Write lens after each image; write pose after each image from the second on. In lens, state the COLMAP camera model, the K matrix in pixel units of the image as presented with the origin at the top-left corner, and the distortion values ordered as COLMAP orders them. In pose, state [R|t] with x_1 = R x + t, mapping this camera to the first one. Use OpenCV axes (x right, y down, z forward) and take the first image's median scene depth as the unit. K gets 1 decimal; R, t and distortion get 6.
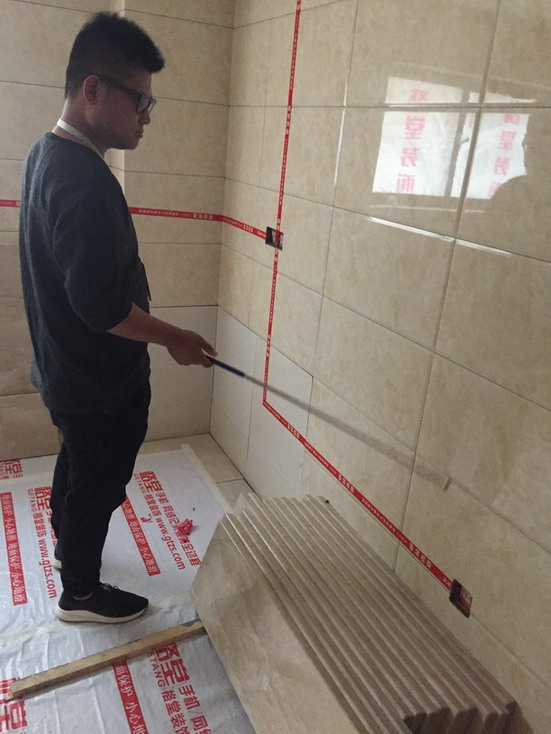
lens RADIAL K [[631.4, 0, 276.9], [0, 631.4, 364.8], [0, 0, 1]] dist [0.049935, -0.045464]
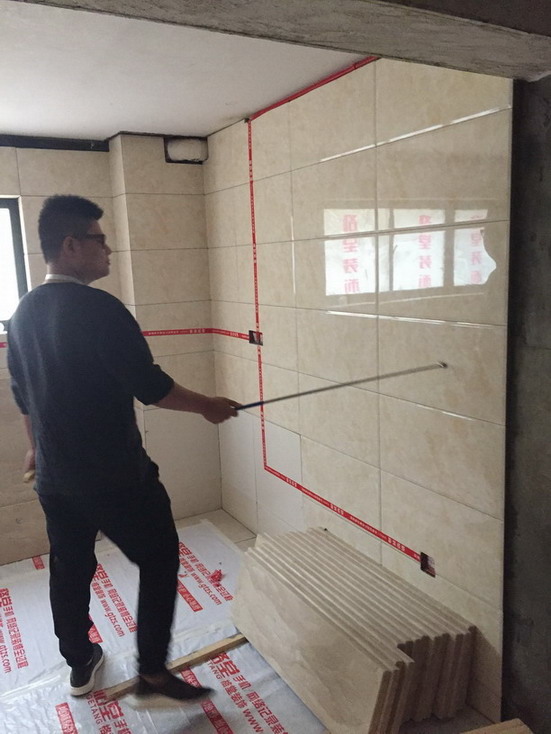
lens RADIAL K [[631.4, 0, 274.2], [0, 631.4, 365.1], [0, 0, 1]] dist [0.049935, -0.045464]
pose [[0.989707, -0.138693, 0.035267, -0.022115], [0.142744, 0.974293, -0.174292, 0.098566], [-0.010187, 0.177533, 0.984062, -0.314385]]
